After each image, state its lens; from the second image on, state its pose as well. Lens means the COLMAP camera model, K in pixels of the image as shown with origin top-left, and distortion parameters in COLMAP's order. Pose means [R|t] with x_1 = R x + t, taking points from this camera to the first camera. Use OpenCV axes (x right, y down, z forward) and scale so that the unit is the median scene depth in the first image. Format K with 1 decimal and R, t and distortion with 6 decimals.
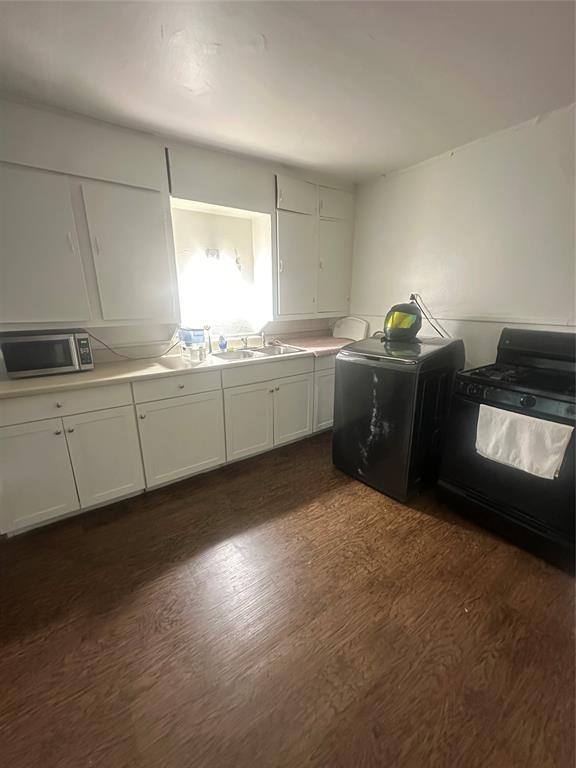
lens RADIAL K [[308.9, 0, 286.0], [0, 308.9, 383.7], [0, 0, 1]] dist [0.001877, 0.000326]
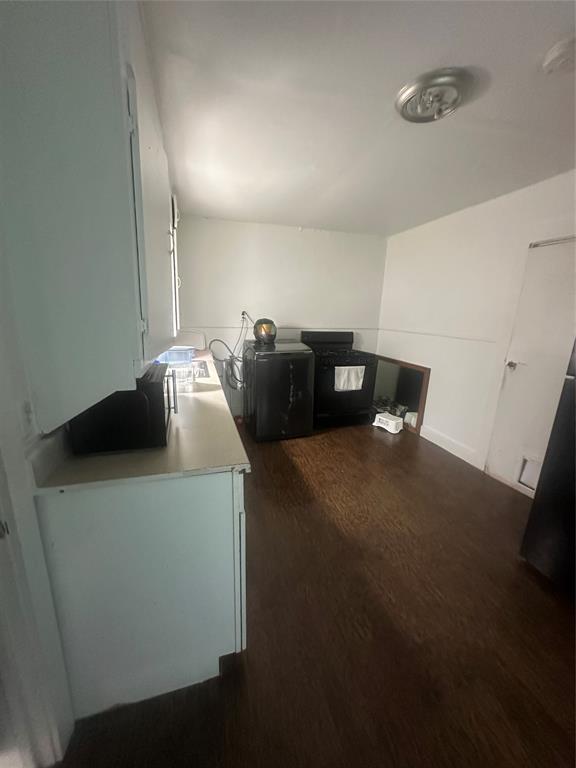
lens RADIAL K [[308.9, 0, 287.6], [0, 308.9, 385.7], [0, 0, 1]] dist [0.001877, 0.000326]
pose [[0.326589, -0.207954, 0.922006, -1.184784], [0.226919, 0.964216, 0.137096, -0.141606], [-0.917522, 0.164447, 0.362091, 0.459541]]
